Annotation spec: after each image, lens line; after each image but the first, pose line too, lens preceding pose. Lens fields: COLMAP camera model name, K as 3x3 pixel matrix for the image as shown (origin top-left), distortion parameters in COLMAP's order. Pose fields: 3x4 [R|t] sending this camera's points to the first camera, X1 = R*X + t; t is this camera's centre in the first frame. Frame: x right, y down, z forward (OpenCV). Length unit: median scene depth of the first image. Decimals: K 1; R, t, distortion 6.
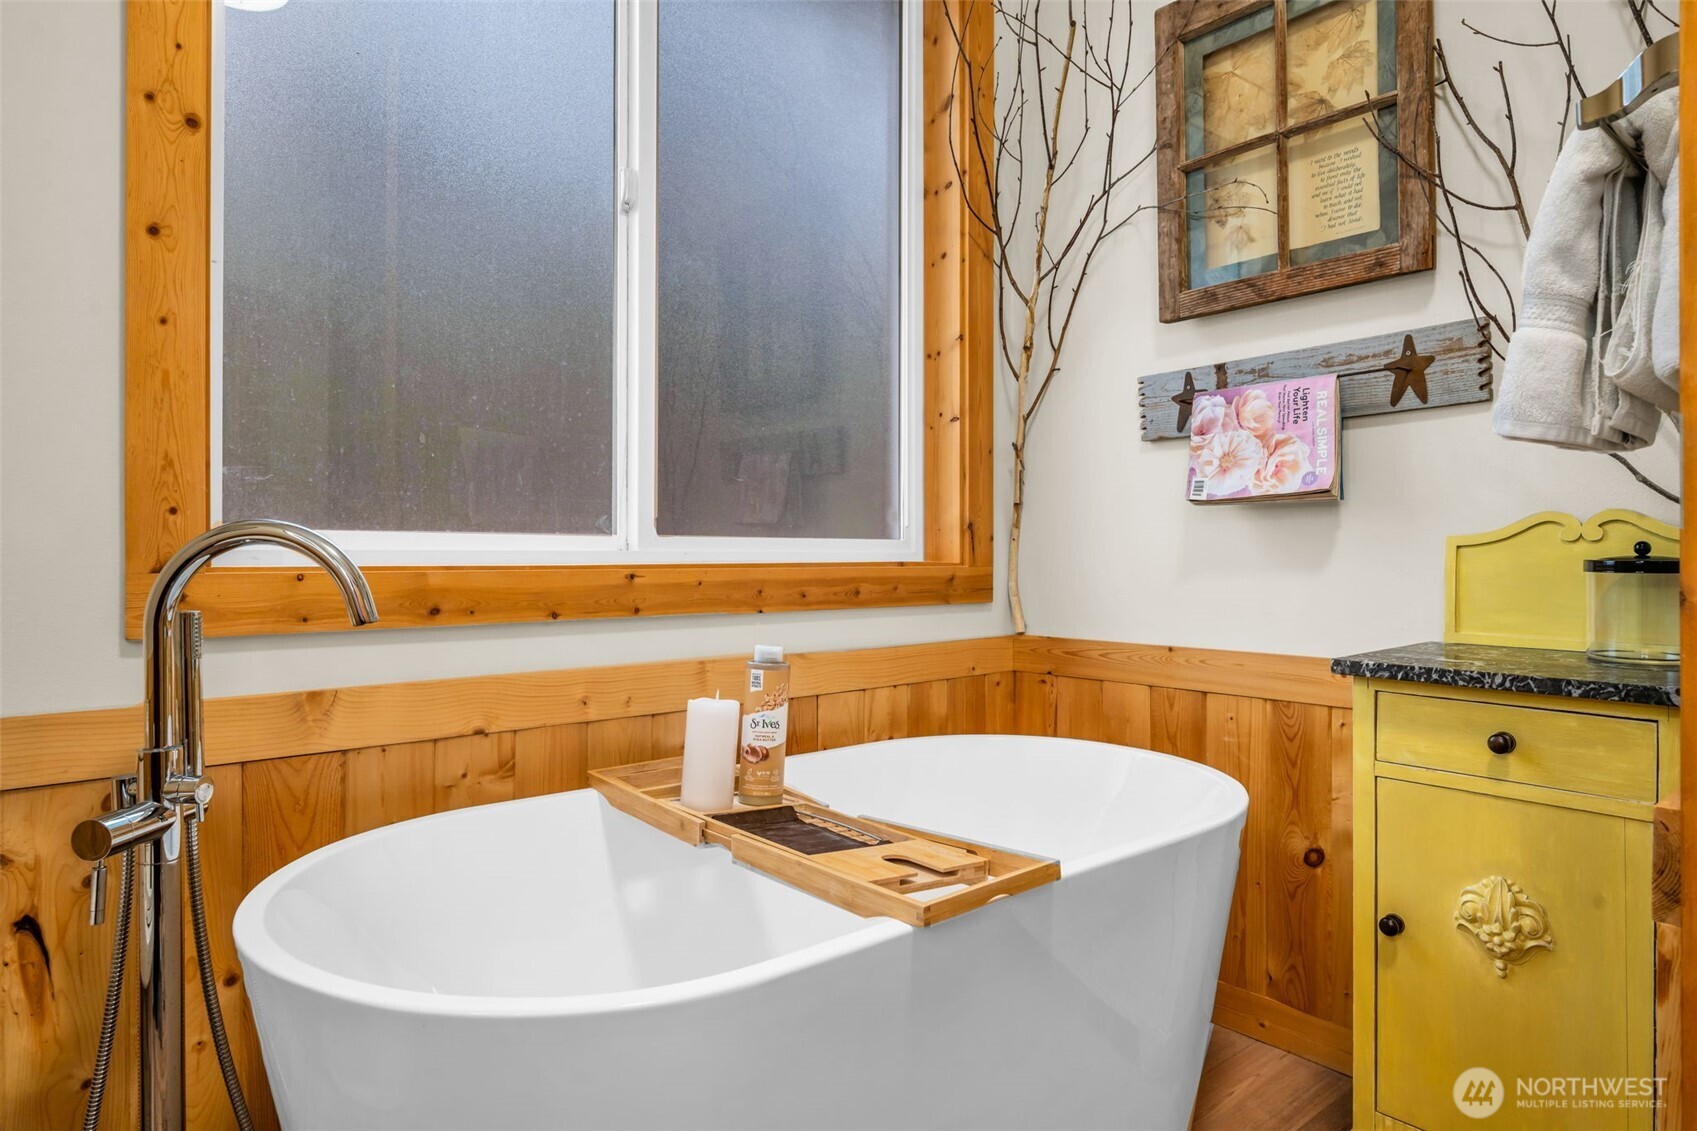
lens RADIAL K [[959.6, 0, 791.5], [0, 959.6, 584.5], [0, 0, 1]] dist [0.003454, 0.002048]
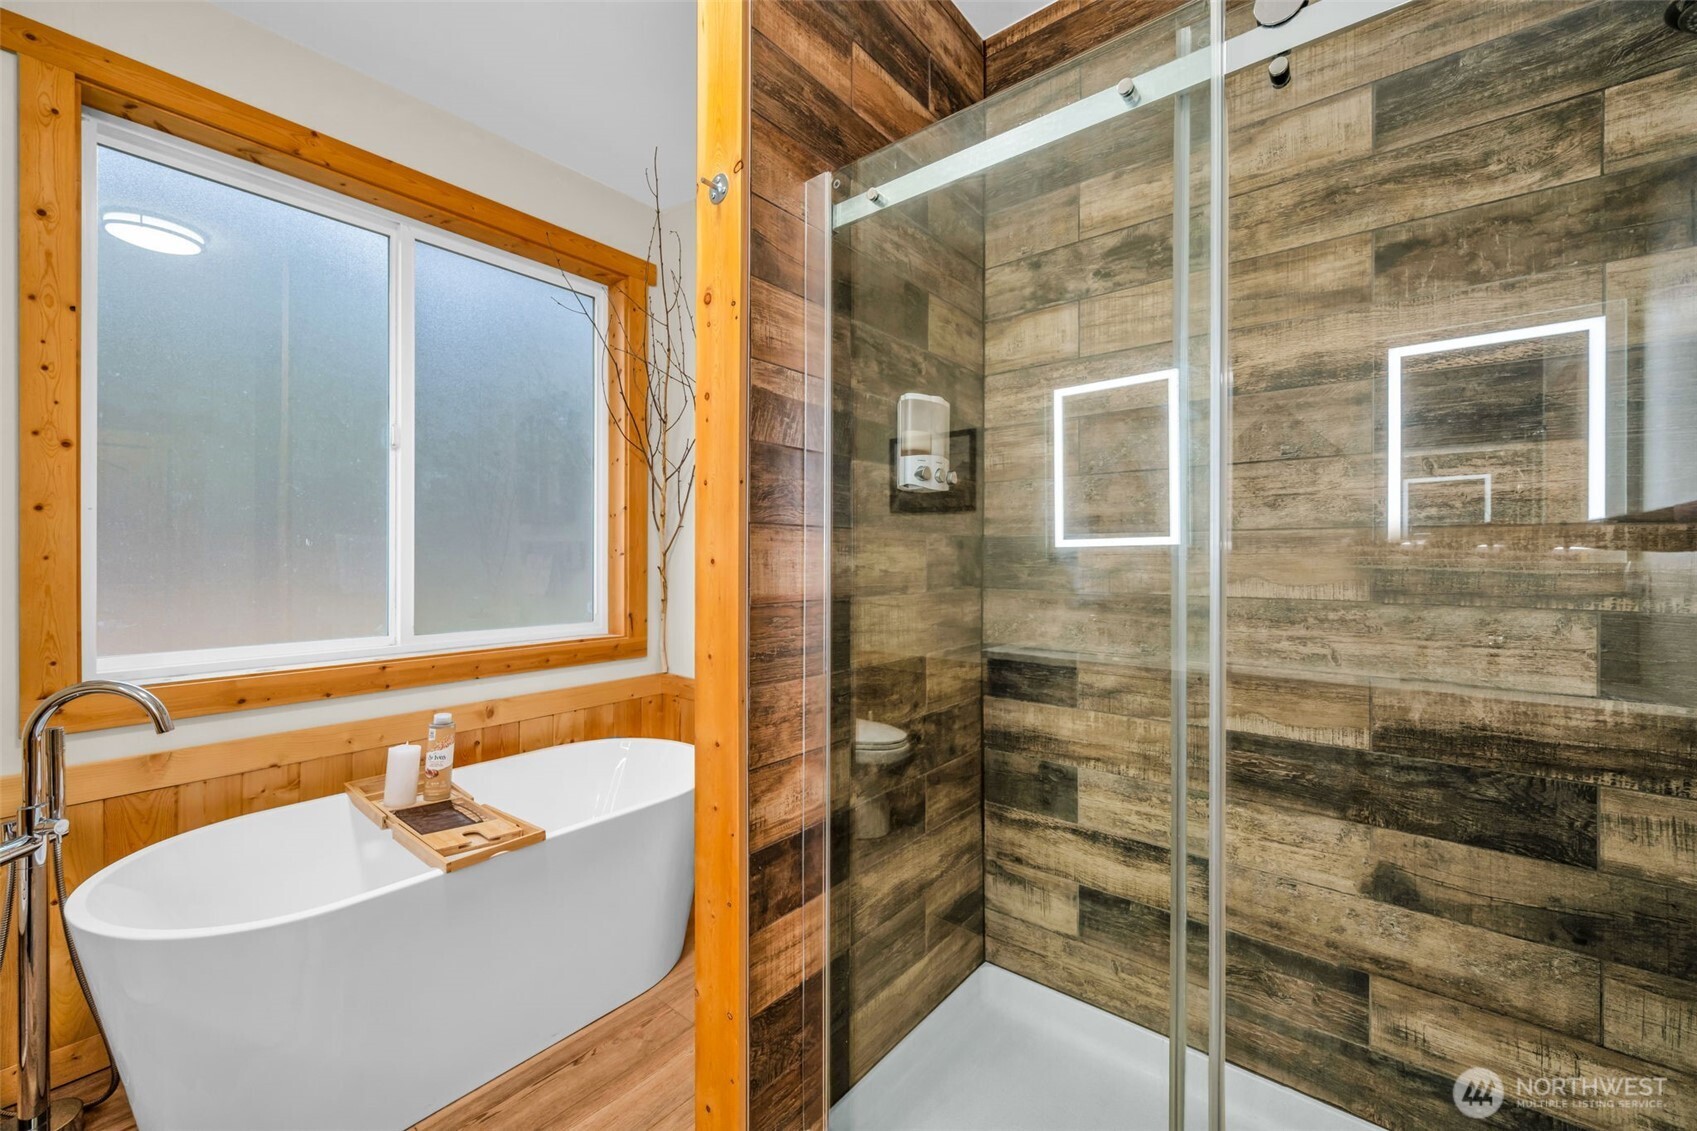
lens RADIAL K [[693.8, 0, 851.7], [0, 693.8, 563.0], [0, 0, 1]] dist [0.003000, 0.000015]
pose [[0.983242, -0.000676, 0.182302, 0.514288], [-0.000859, 0.999965, 0.008345, -0.243680], [-0.182301, -0.008362, 0.983207, -0.481552]]
